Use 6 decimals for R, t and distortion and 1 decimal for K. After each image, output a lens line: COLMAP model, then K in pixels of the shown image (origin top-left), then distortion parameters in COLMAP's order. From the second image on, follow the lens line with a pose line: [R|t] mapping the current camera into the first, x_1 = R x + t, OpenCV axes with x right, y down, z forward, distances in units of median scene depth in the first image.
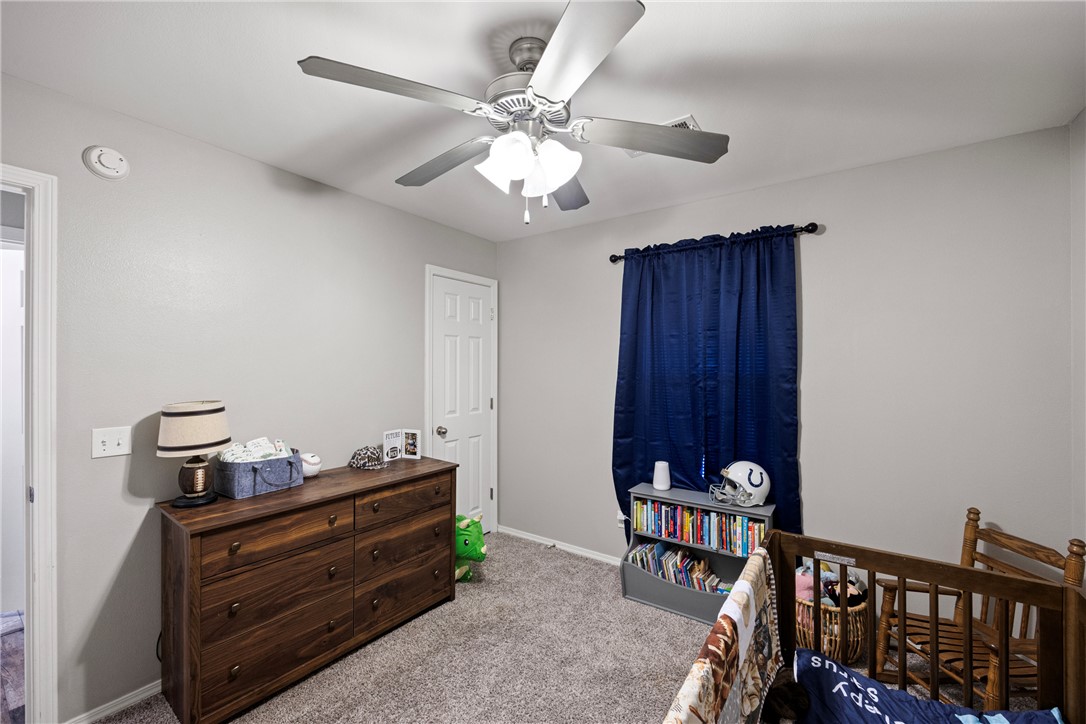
lens RADIAL K [[436.0, 0, 543.0], [0, 436.0, 362.0], [0, 0, 1]] dist [-0.008664, -0.000120]
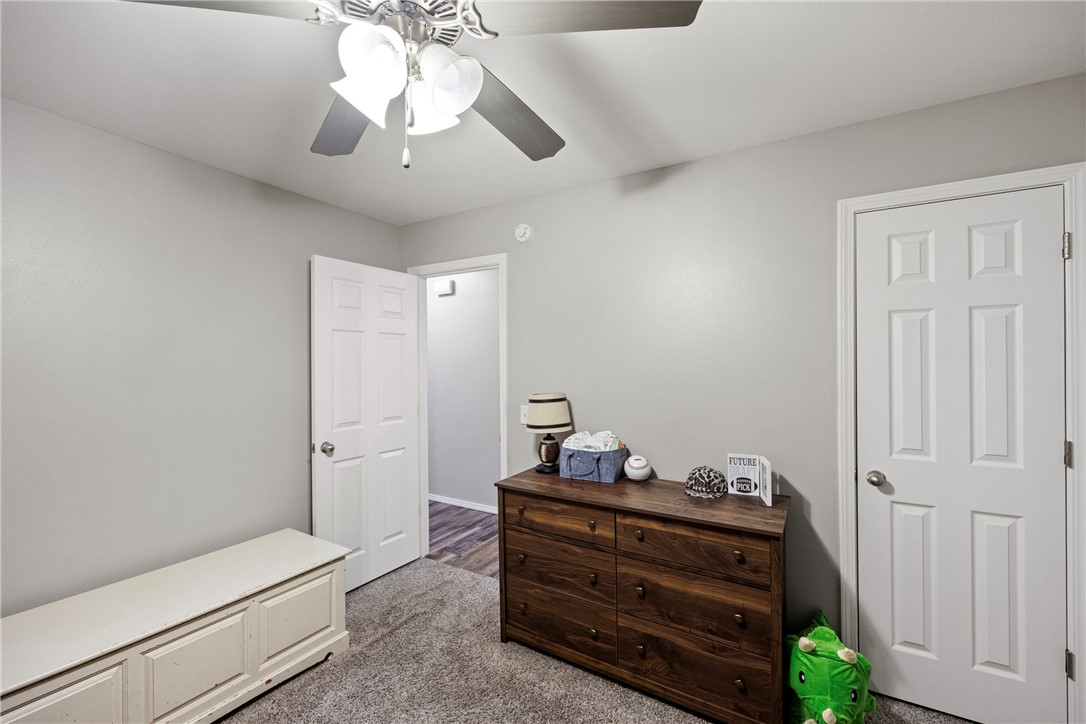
lens RADIAL K [[437.3, 0, 543.0], [0, 437.3, 362.0], [0, 0, 1]] dist [-0.001398, -0.000135]
pose [[0.081694, -0.001347, -0.996657, 0.399032], [0.013002, 0.999915, -0.000285, -0.002146], [0.996573, -0.012935, 0.081705, 0.678105]]
